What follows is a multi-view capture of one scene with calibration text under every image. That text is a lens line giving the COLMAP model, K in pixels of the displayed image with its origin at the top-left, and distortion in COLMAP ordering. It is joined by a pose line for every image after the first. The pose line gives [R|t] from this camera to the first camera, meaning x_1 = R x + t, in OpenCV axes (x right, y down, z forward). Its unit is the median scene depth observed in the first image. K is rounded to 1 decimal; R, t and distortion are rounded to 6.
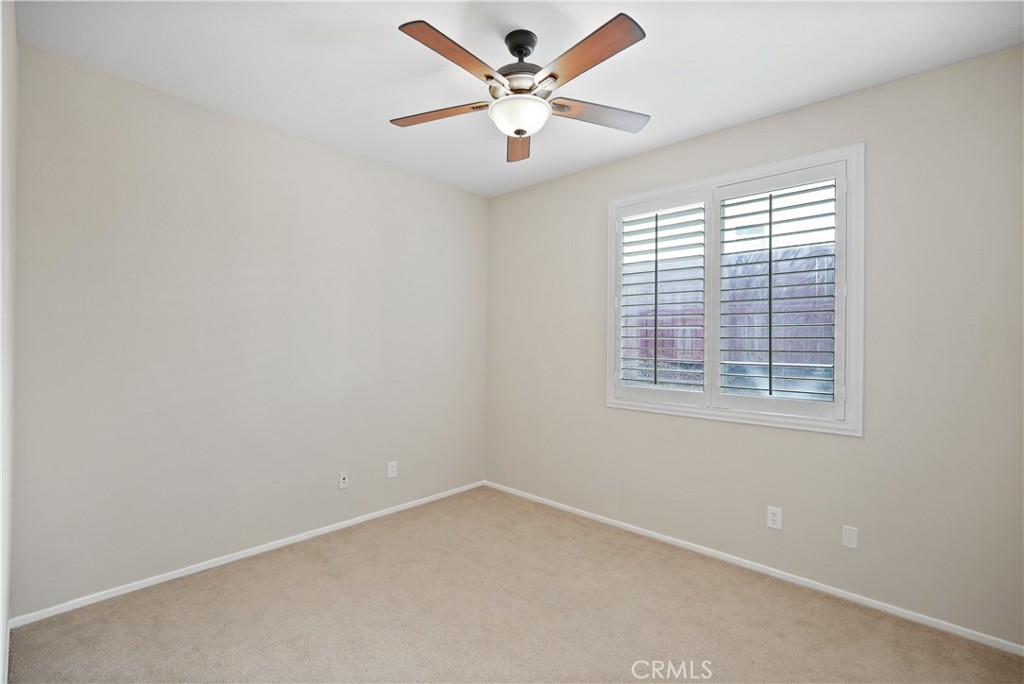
lens RADIAL K [[480.8, 0, 512.4], [0, 480.8, 334.5], [0, 0, 1]] dist [-0.001713, 0.000935]
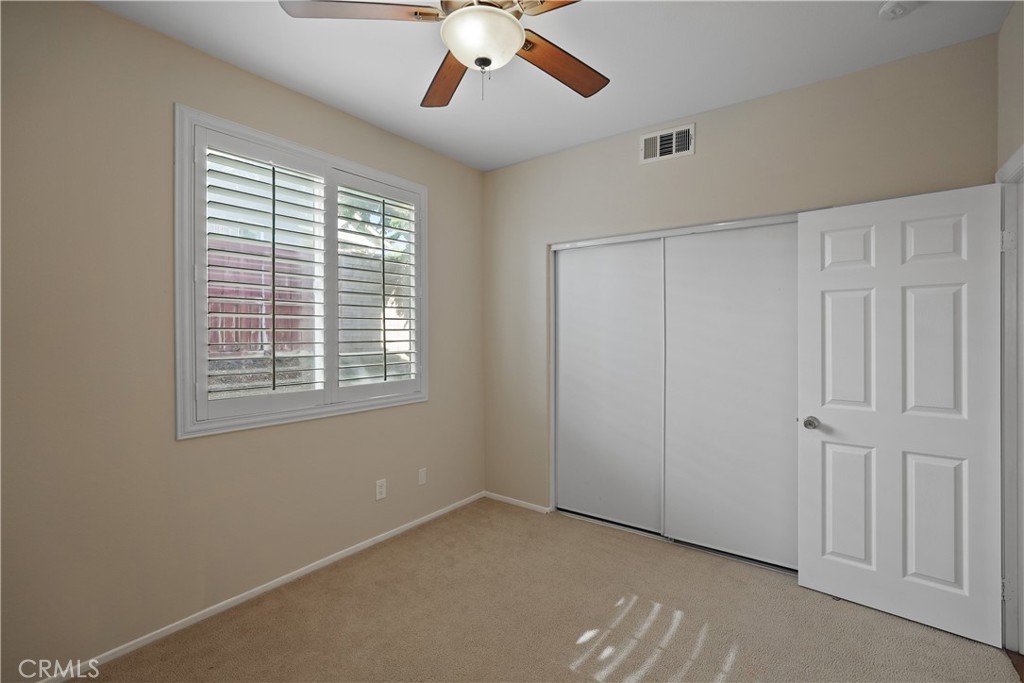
lens RADIAL K [[480.8, 0, 512.4], [0, 480.8, 334.0], [0, 0, 1]] dist [-0.001713, 0.000935]
pose [[-0.135526, -0.007717, 0.990744, -0.568092], [-0.010261, 0.999927, 0.006385, 0.007037], [-0.990721, -0.009301, -0.135595, 0.795376]]
